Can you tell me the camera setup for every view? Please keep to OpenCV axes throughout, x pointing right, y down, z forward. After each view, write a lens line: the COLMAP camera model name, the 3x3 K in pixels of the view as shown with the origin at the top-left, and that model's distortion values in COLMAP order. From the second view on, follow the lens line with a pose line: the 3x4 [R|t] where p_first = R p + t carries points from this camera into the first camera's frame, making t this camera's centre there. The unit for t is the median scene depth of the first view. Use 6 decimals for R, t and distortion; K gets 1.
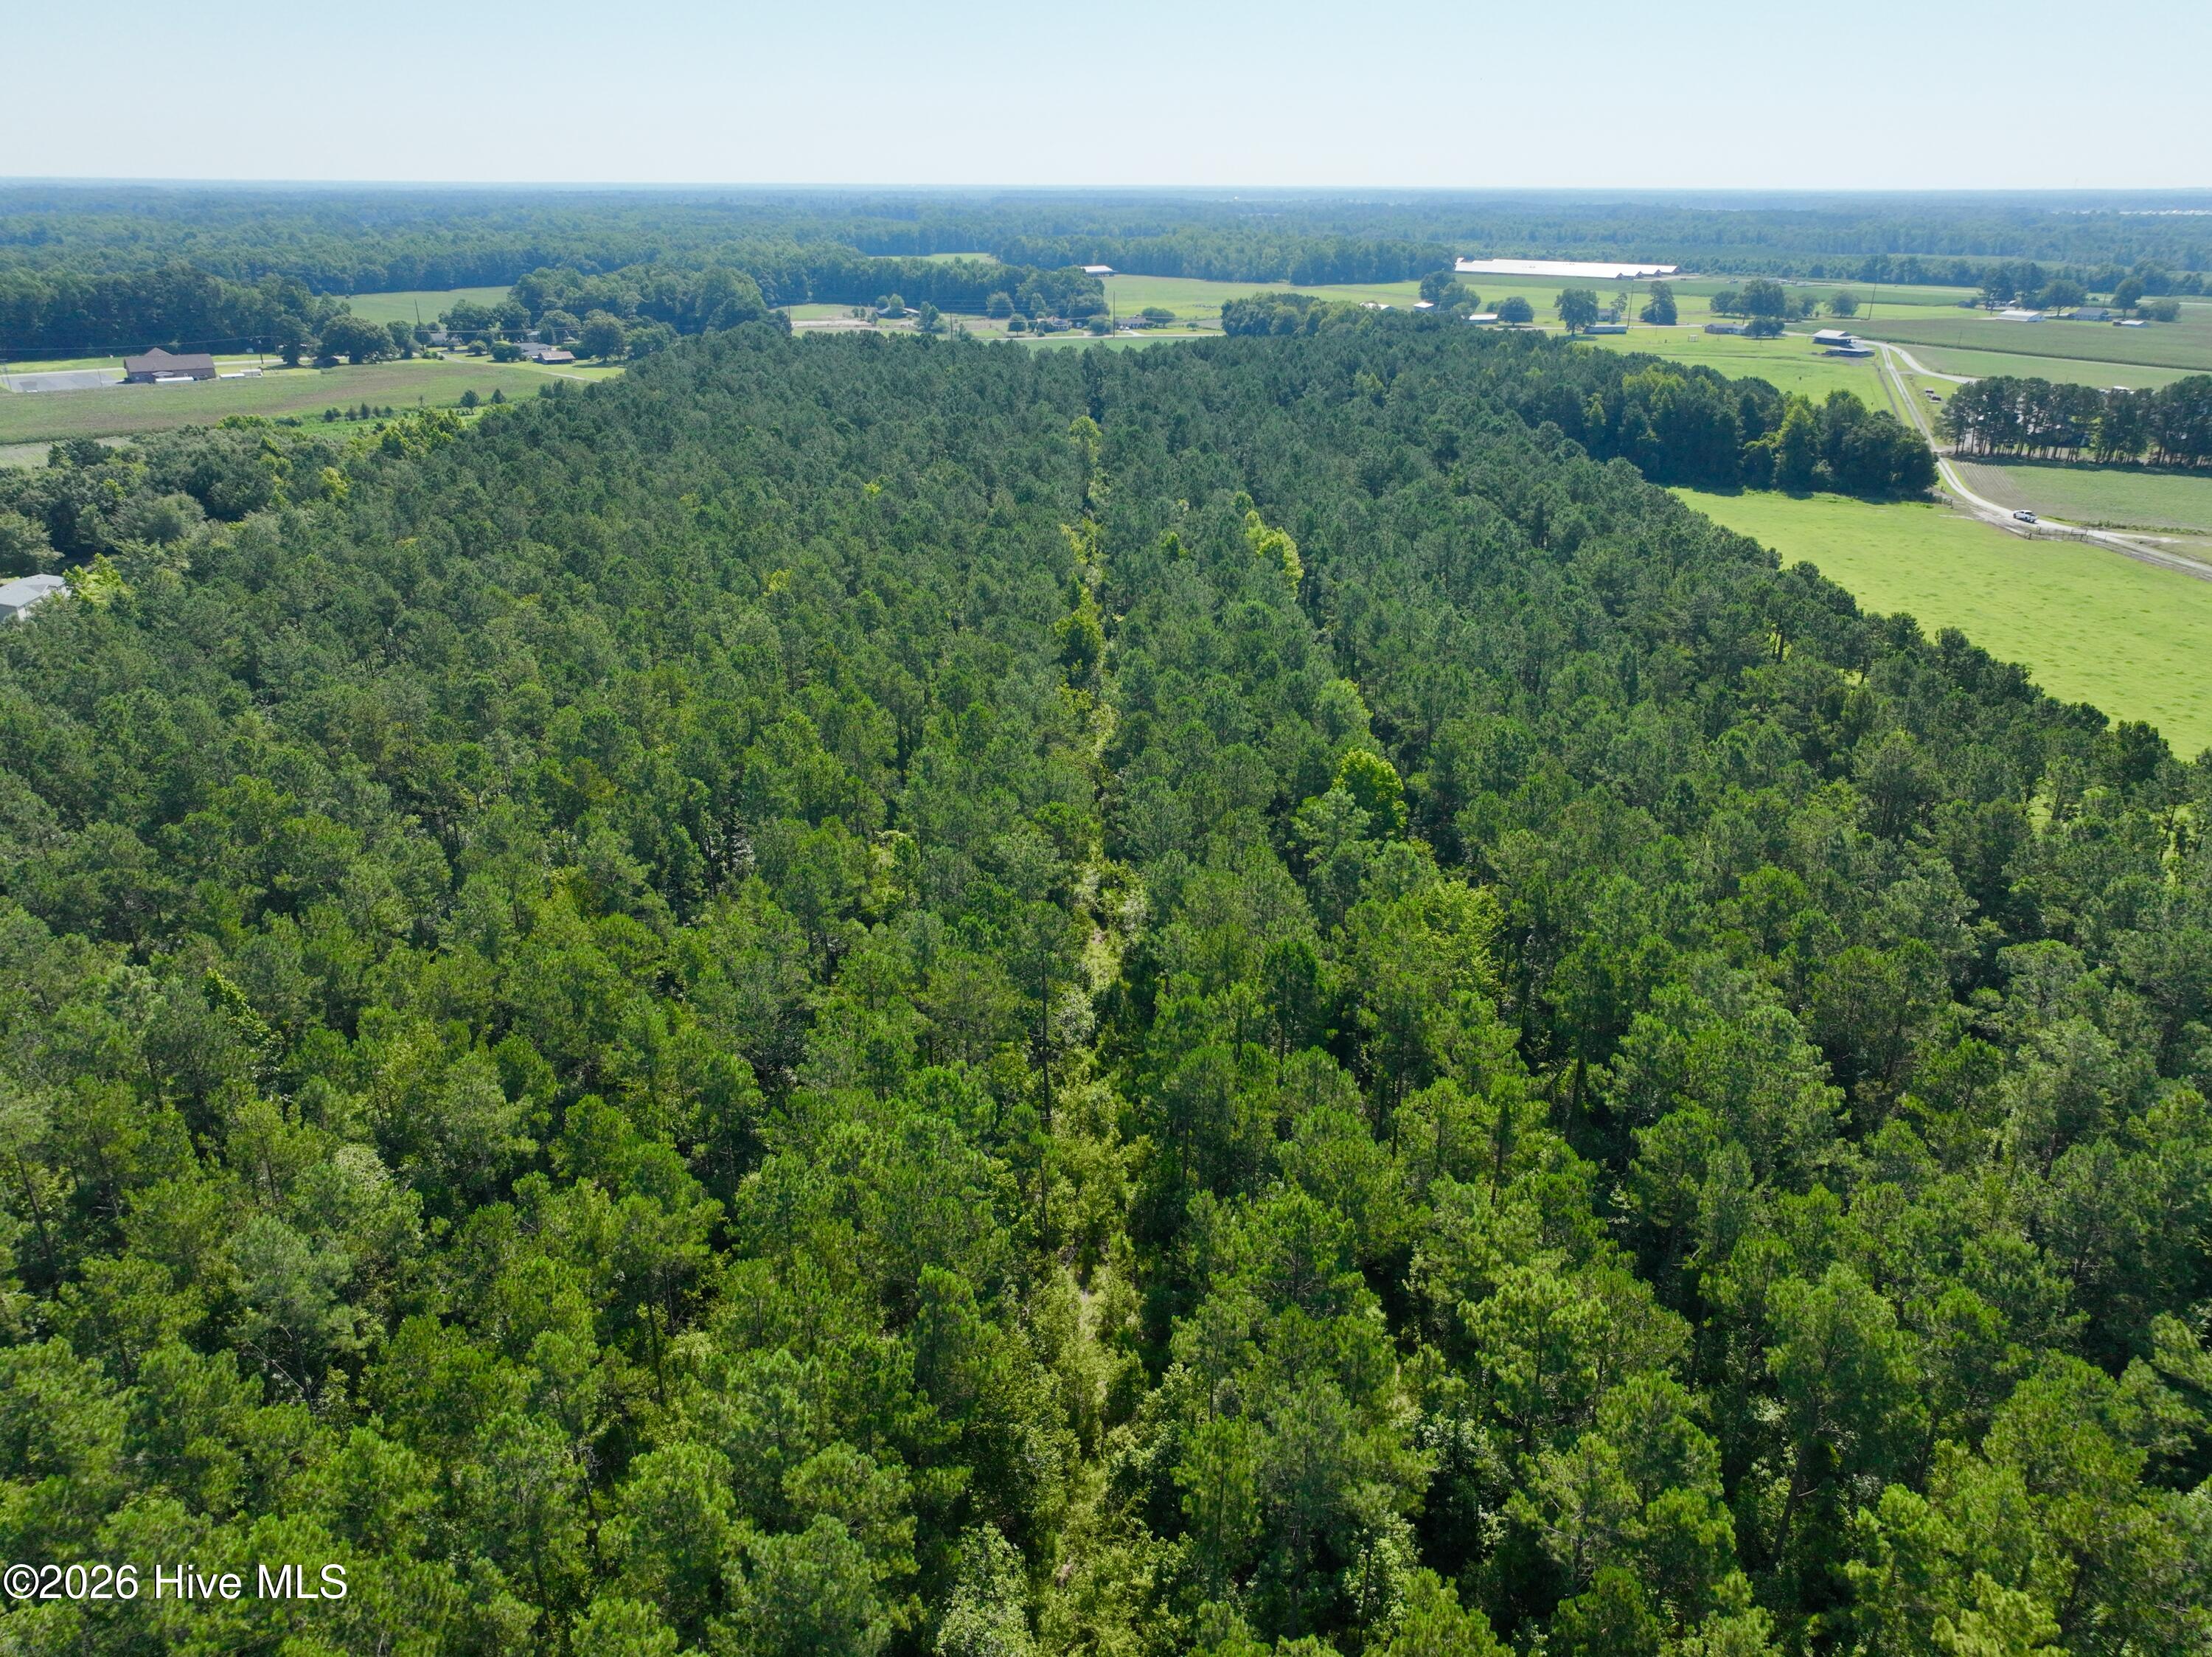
lens RADIAL K [[1555.2, 0, 1113.7], [0, 1555.2, 829.3], [0, 0, 1]] dist [-0.013735, 0.033178]
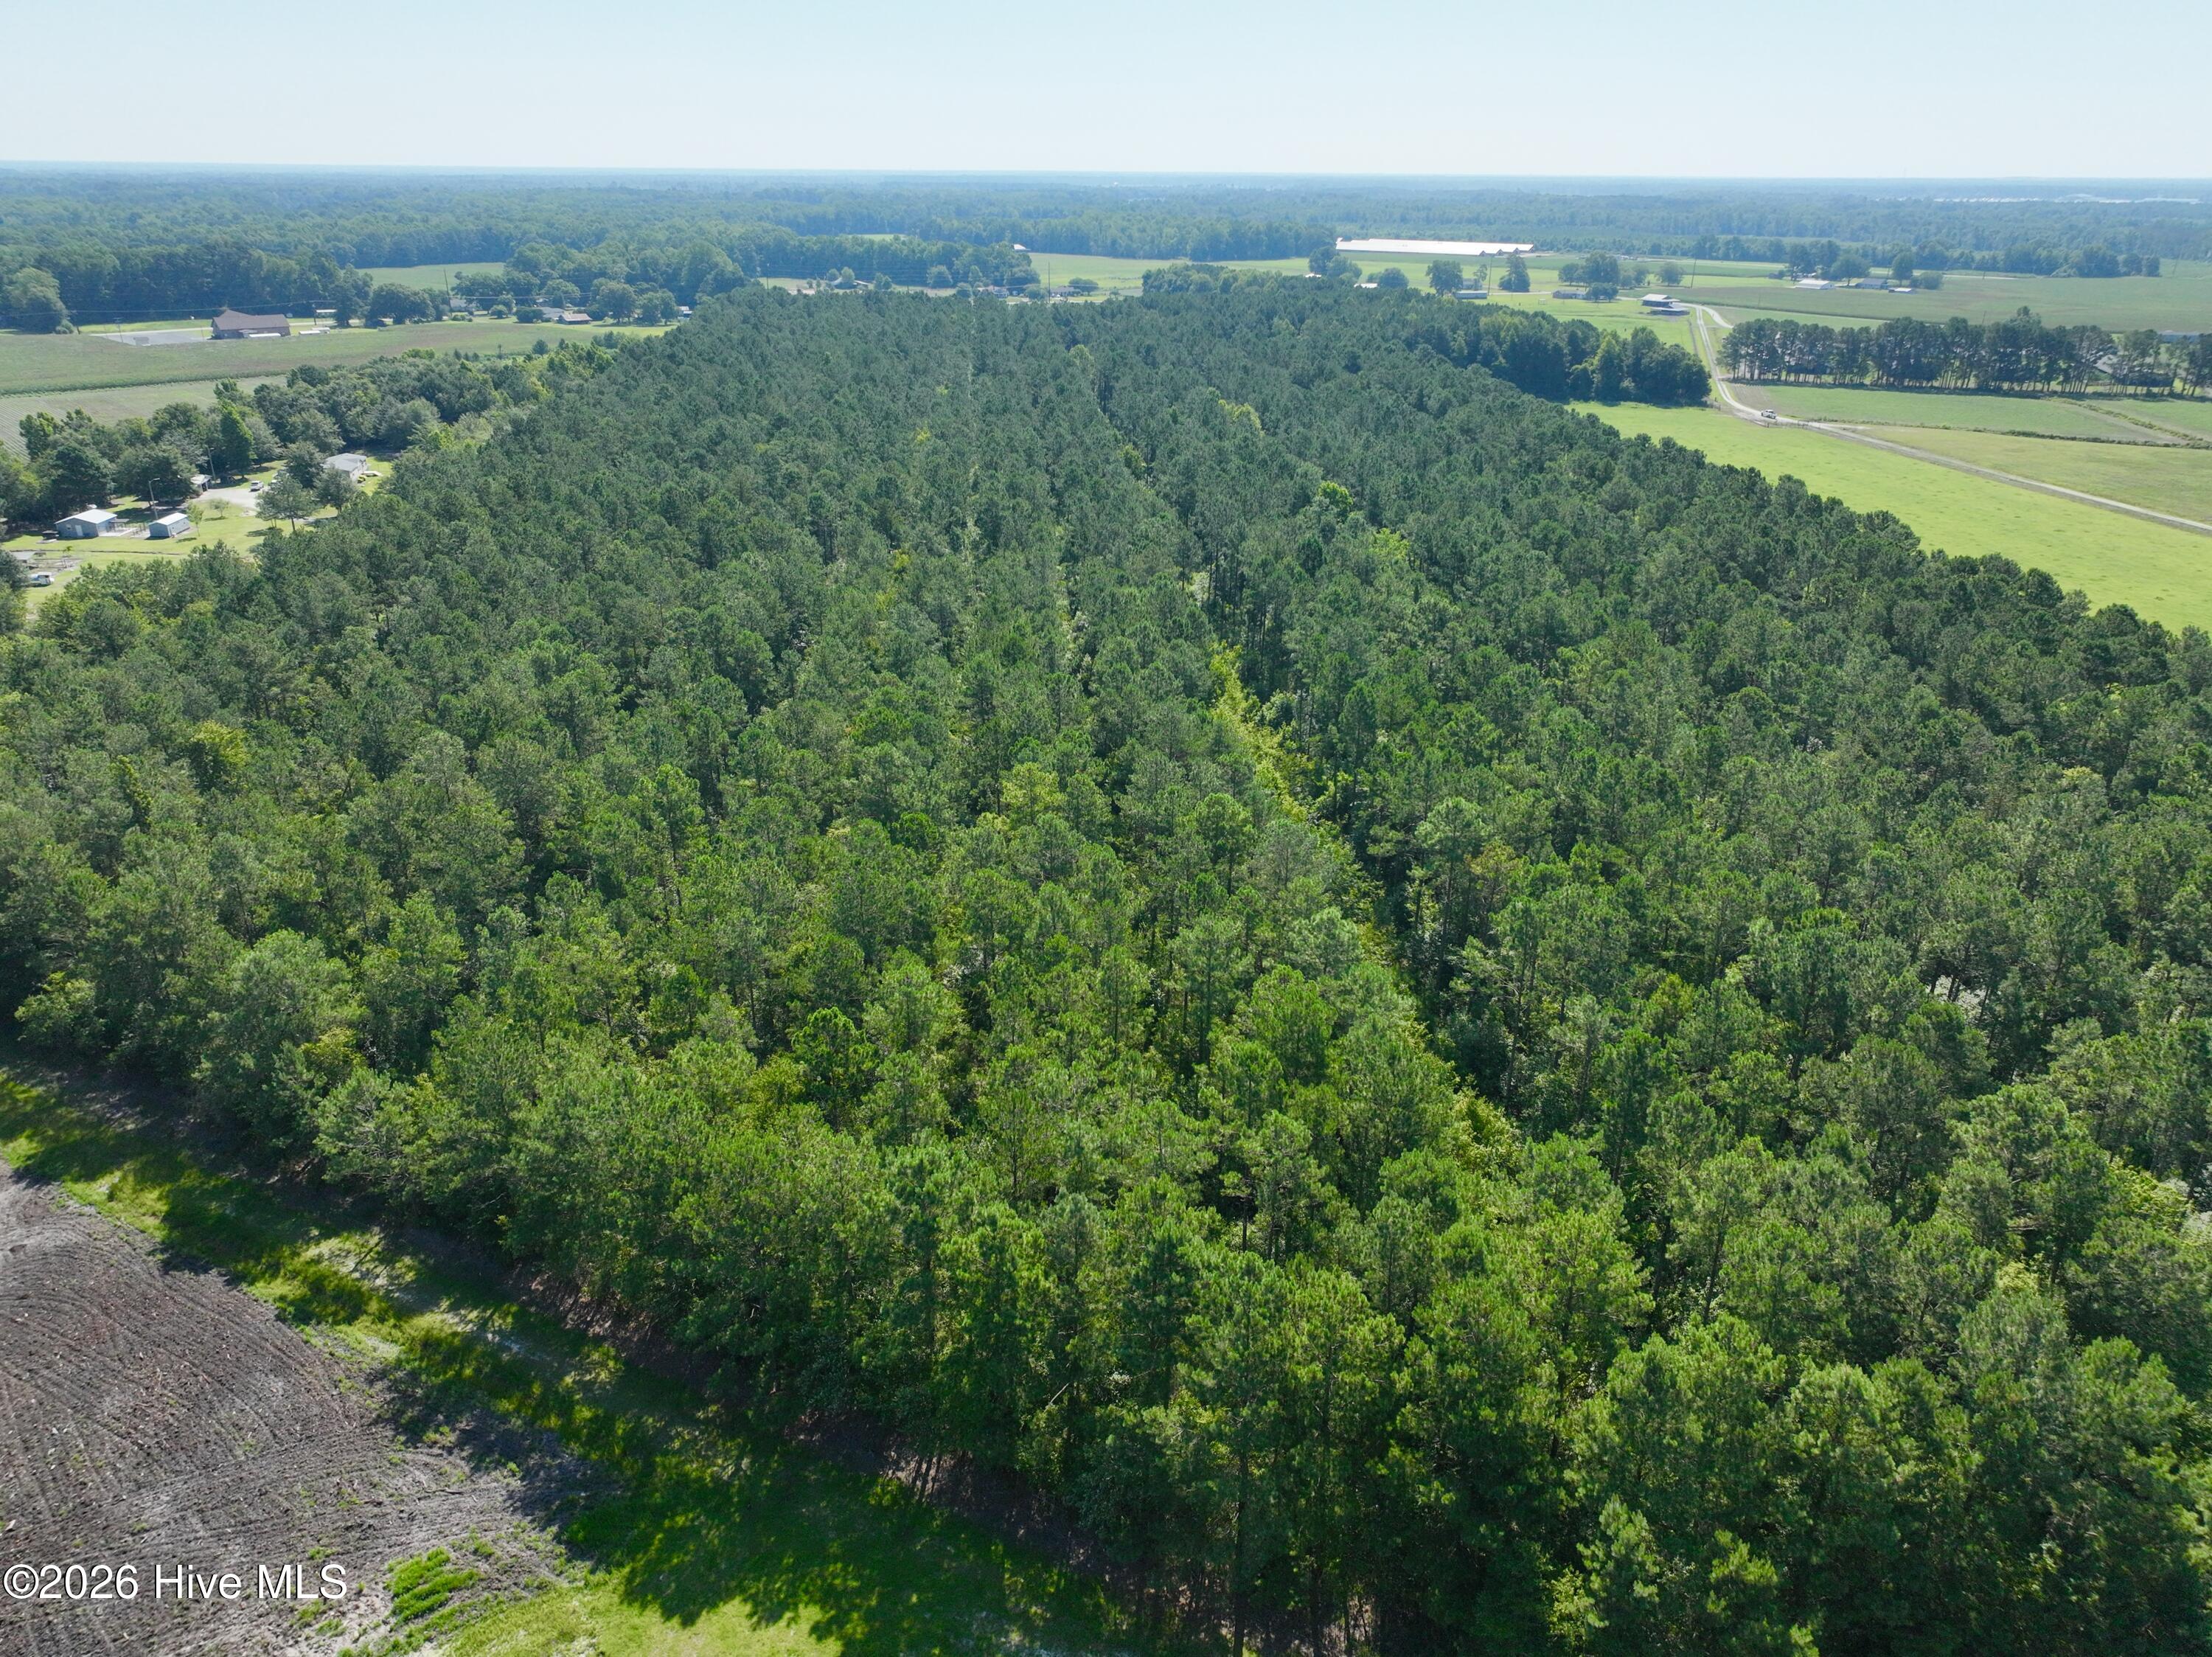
lens RADIAL K [[1583.1, 0, 1106.0], [0, 1583.1, 828.5], [0, 0, 1]] dist [-0.002670, 0.005346]
pose [[0.997232, -0.026388, 0.069516, -0.057359], [0.026342, 0.999652, 0.001581, 0.082028], [-0.069533, 0.000254, 0.997580, -0.196579]]
